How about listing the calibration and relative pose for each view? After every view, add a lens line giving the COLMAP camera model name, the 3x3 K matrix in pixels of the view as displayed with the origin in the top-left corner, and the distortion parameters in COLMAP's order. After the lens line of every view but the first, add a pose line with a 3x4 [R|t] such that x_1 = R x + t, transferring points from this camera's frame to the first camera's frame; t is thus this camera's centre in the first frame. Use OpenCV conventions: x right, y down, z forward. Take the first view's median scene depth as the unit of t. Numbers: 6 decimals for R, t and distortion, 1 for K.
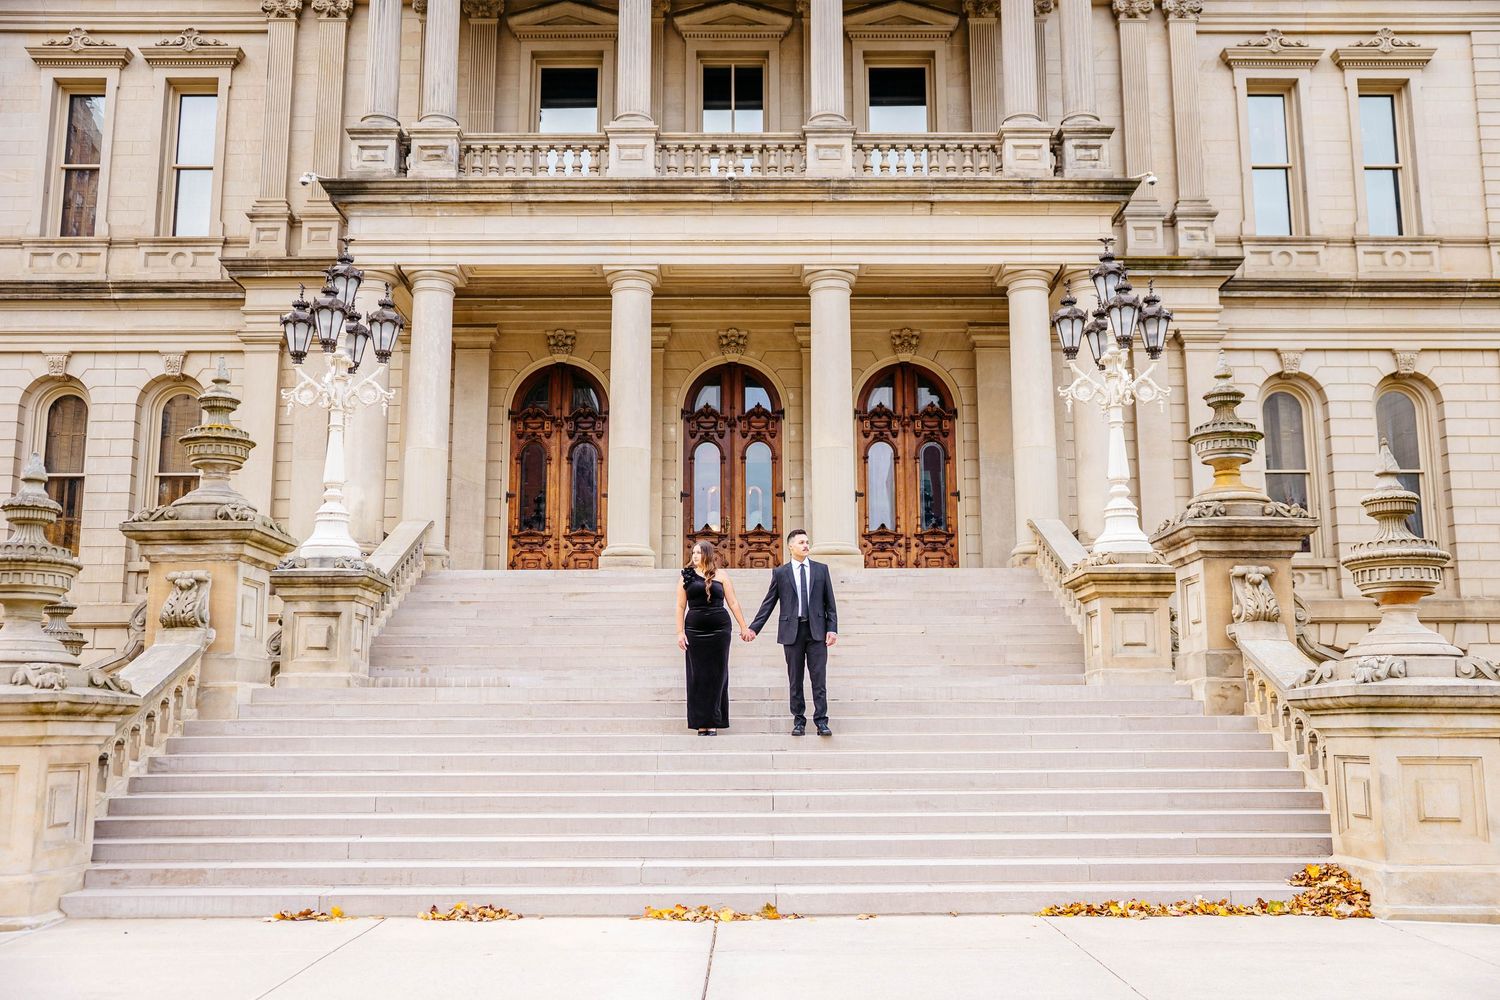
lens RADIAL K [[1211.8, 0, 750.0], [0, 1211.8, 500.0], [0, 0, 1]] dist [-0.004221, -0.000955]
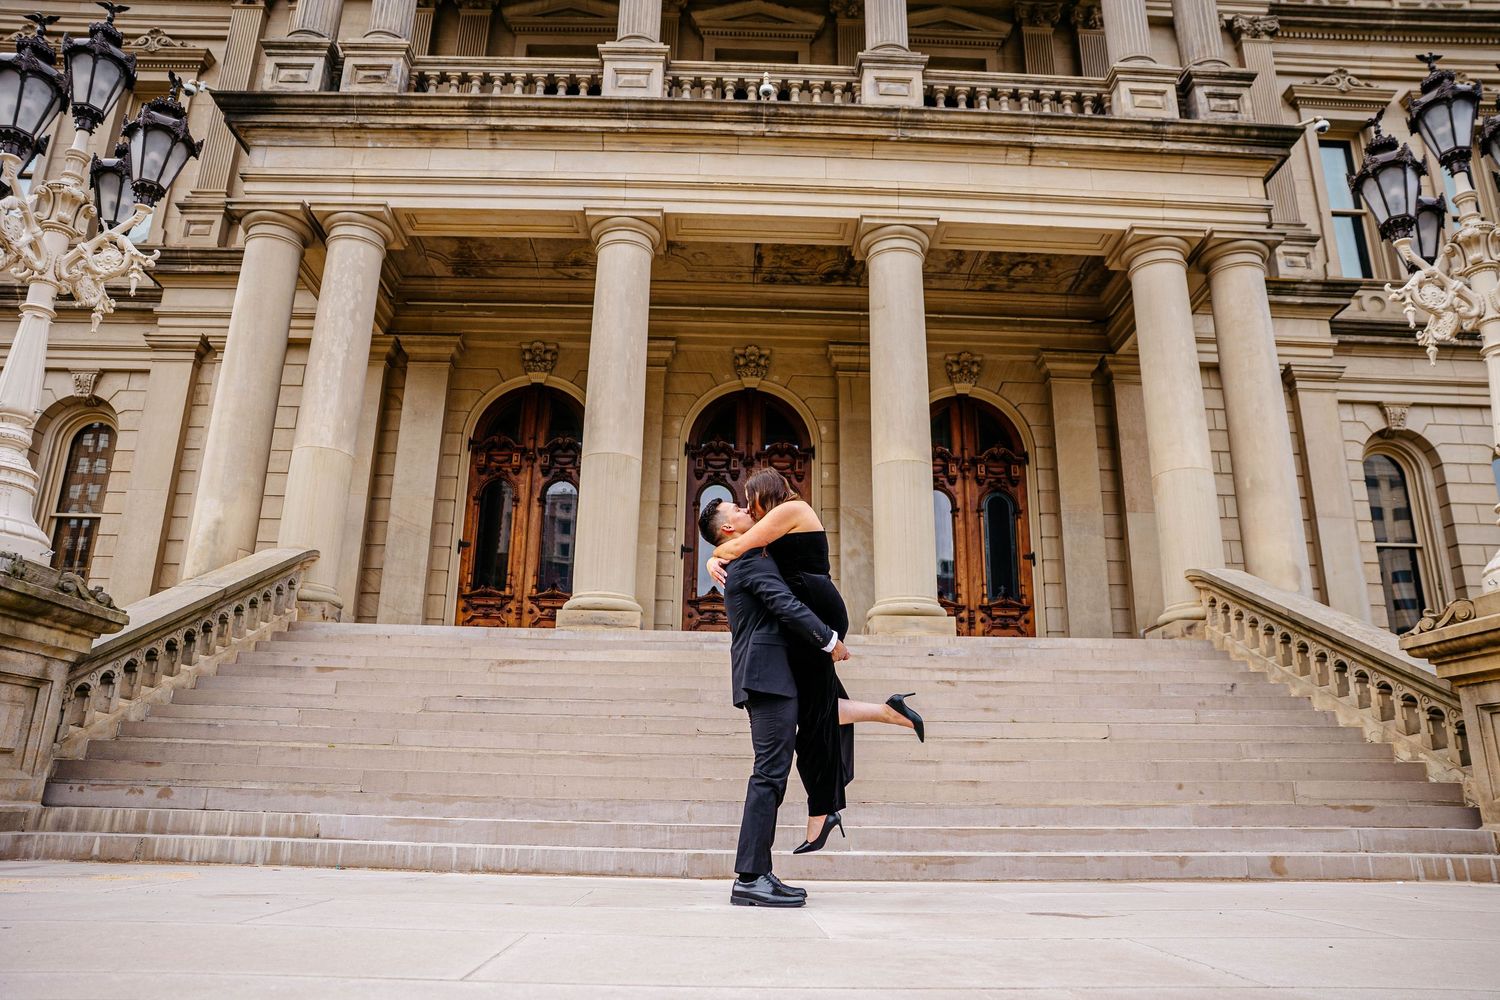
lens RADIAL K [[1002.2, 0, 750.0], [0, 1002.2, 500.0], [0, 0, 1]] dist [-0.093111, 0.061899]
pose [[0.999617, 0.024351, 0.013113, -0.022911], [-0.022686, 0.993128, -0.114811, 0.038363], [-0.015818, 0.114469, 0.993301, 0.365327]]
